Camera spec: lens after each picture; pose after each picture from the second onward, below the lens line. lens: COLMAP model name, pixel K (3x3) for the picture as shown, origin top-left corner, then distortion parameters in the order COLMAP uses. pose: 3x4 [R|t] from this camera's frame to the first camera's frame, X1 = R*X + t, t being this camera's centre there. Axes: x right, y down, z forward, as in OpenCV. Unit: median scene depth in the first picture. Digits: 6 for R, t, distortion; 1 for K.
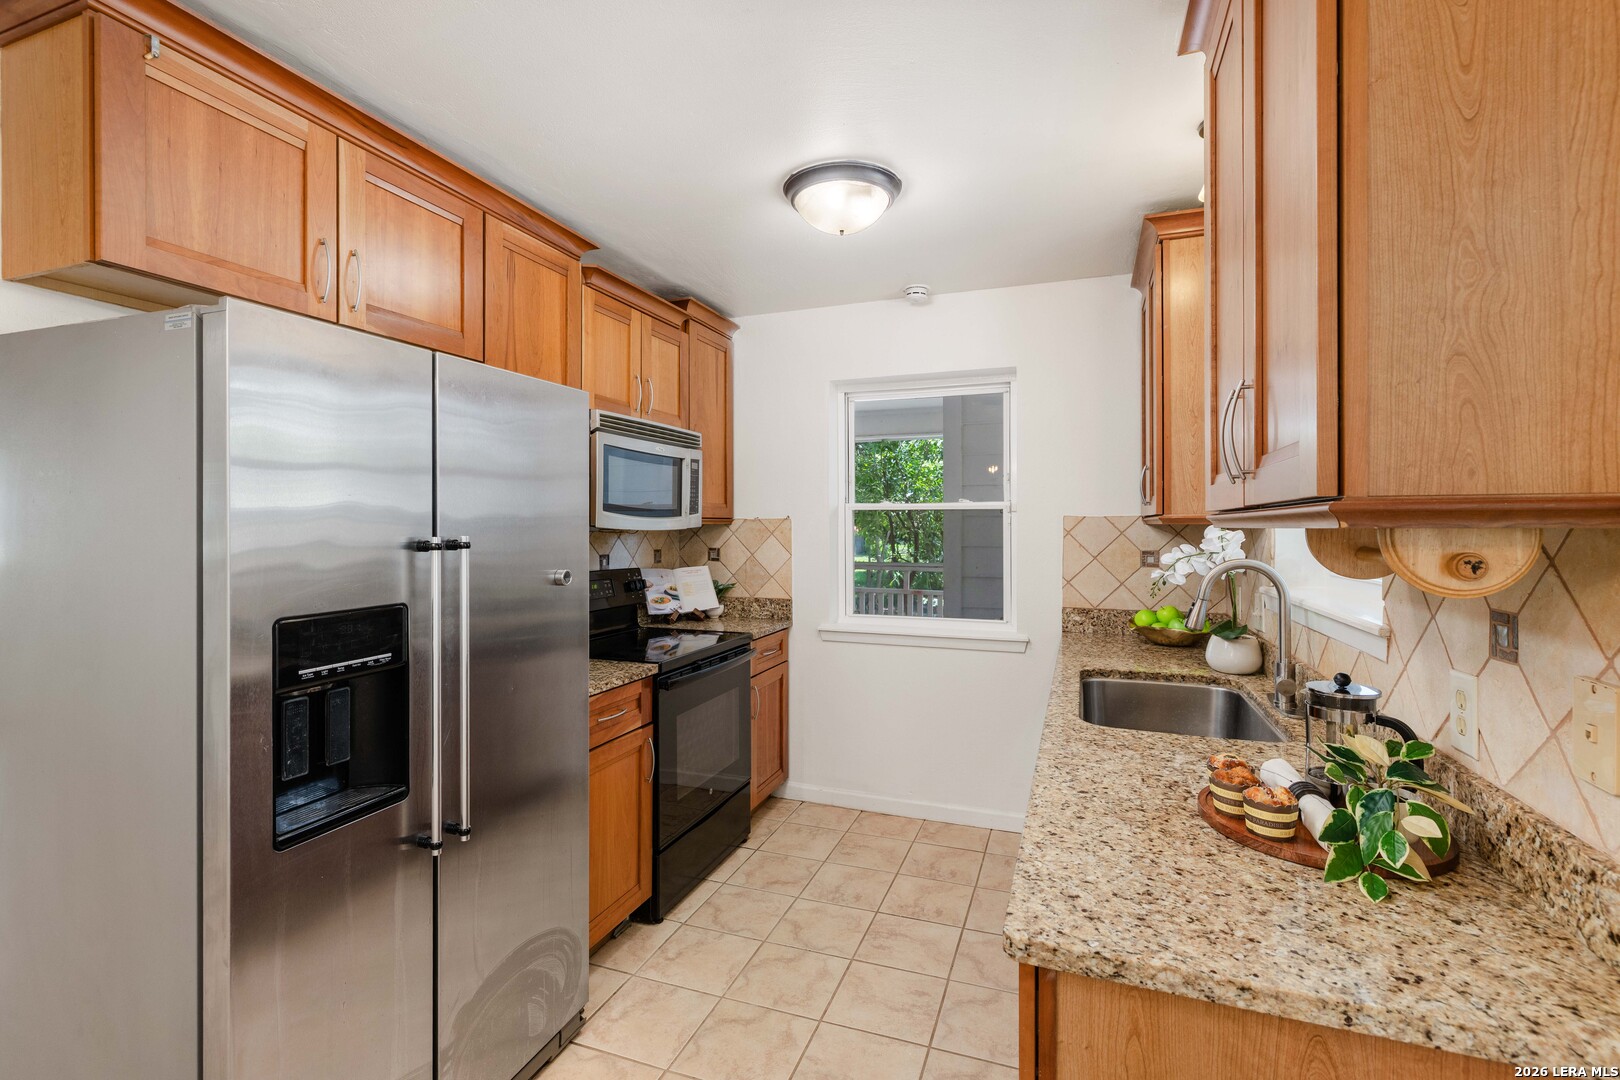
lens RADIAL K [[721.2, 0, 811.0], [0, 721.2, 526.3], [0, 0, 1]] dist [0.001138, 0.000275]
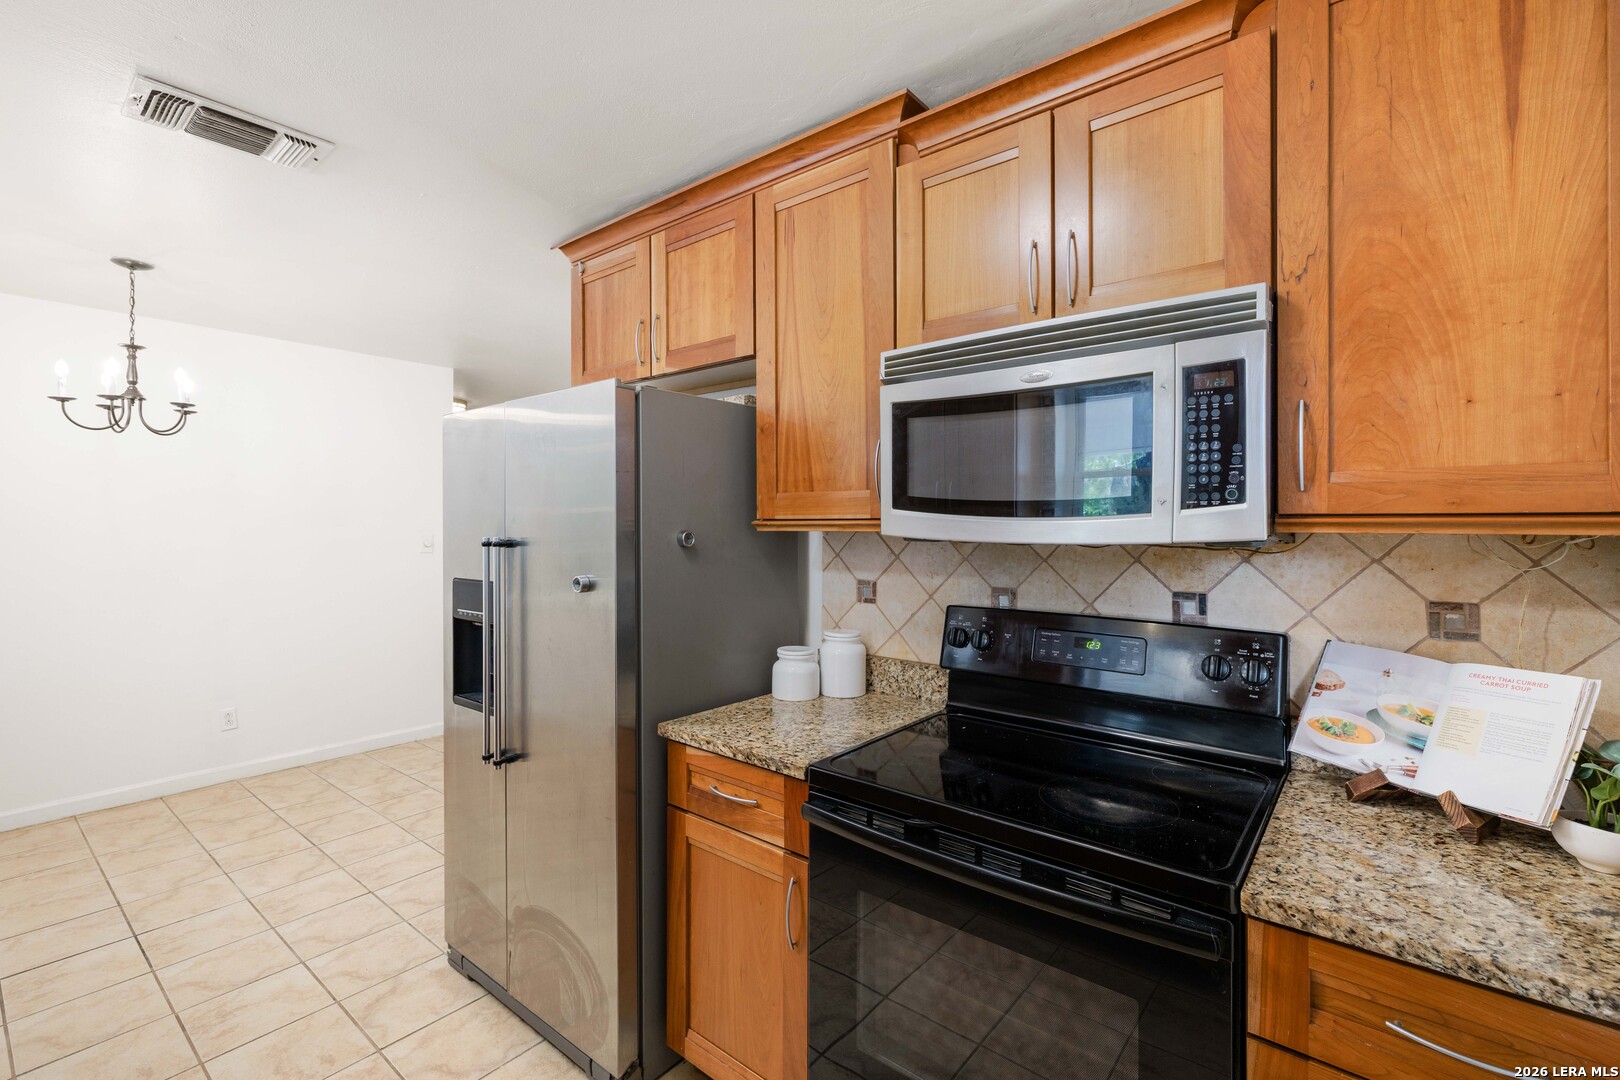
lens RADIAL K [[721.2, 0, 811.0], [0, 721.2, 526.3], [0, 0, 1]] dist [0.001138, 0.000275]
pose [[-0.324574, 0.002286, -0.945858, 0.190973], [-0.003259, 0.999988, 0.003535, -0.004996], [0.945855, 0.004230, -0.324562, 0.652578]]
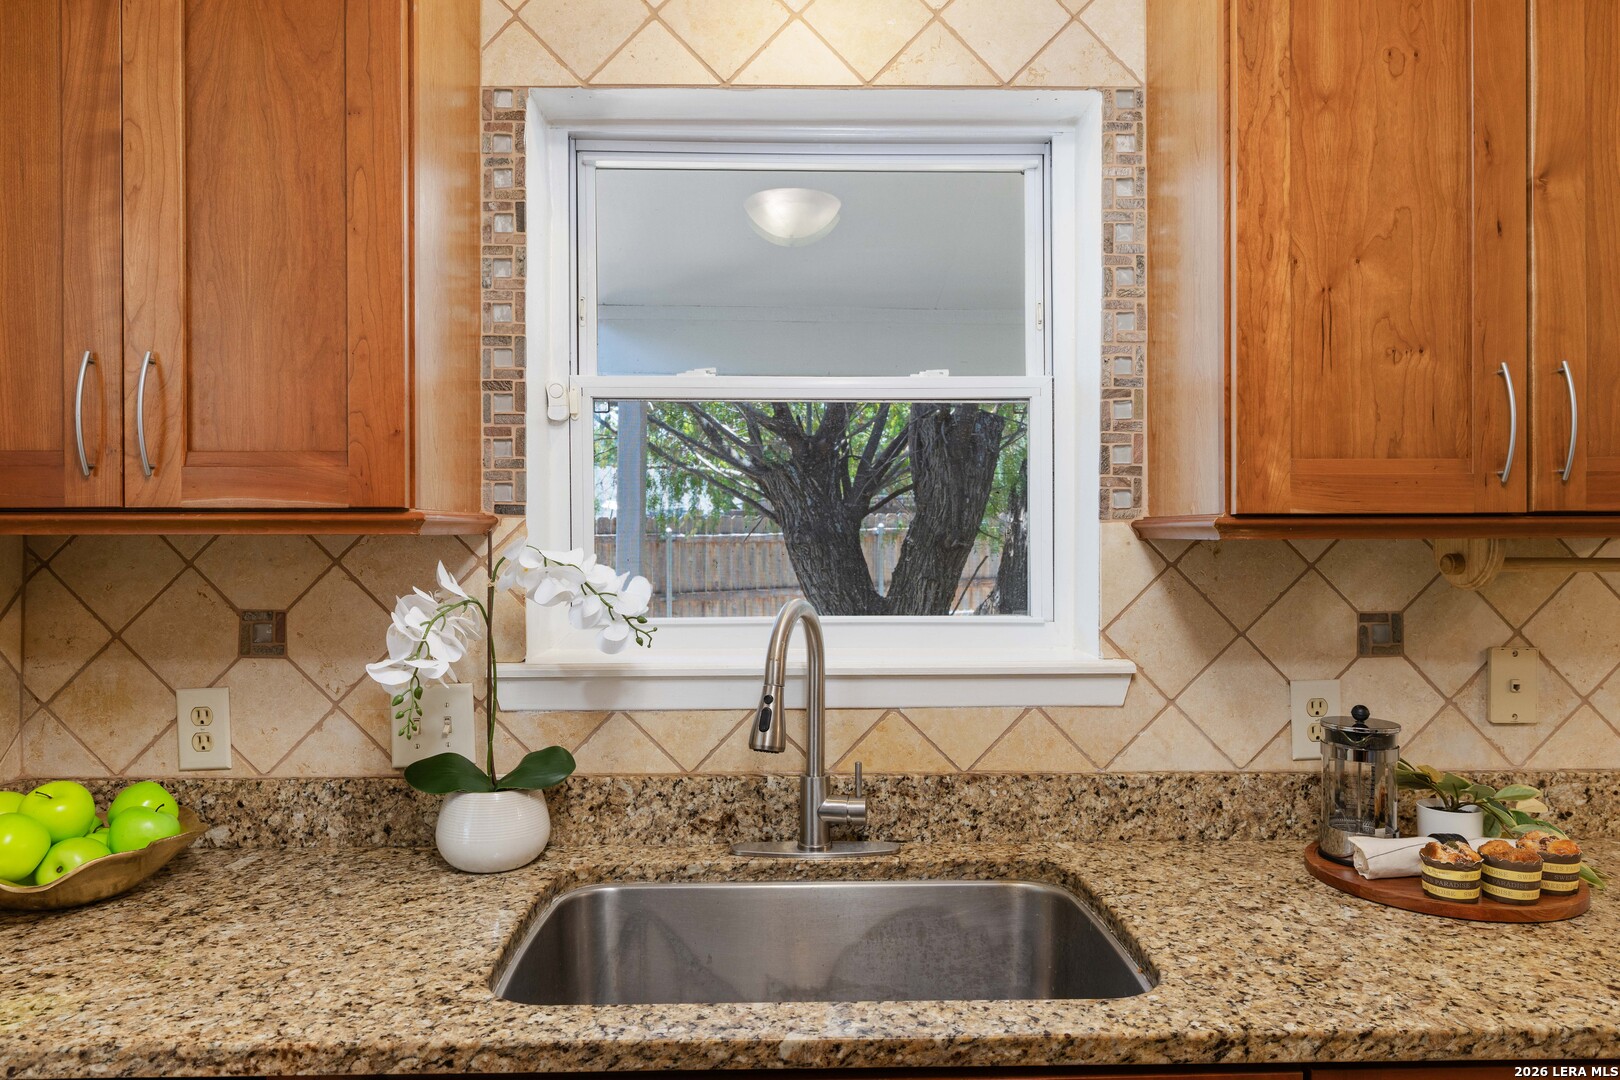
lens RADIAL K [[1041.2, 0, 807.8], [0, 1041.2, 536.7], [0, 0, 1]] dist [0.001783, -0.002877]
pose [[-0.370233, -0.000829, 0.928939, -0.167103], [0.004309, 0.999987, 0.002609, -0.005048], [-0.928929, 0.004969, -0.370224, 1.924318]]
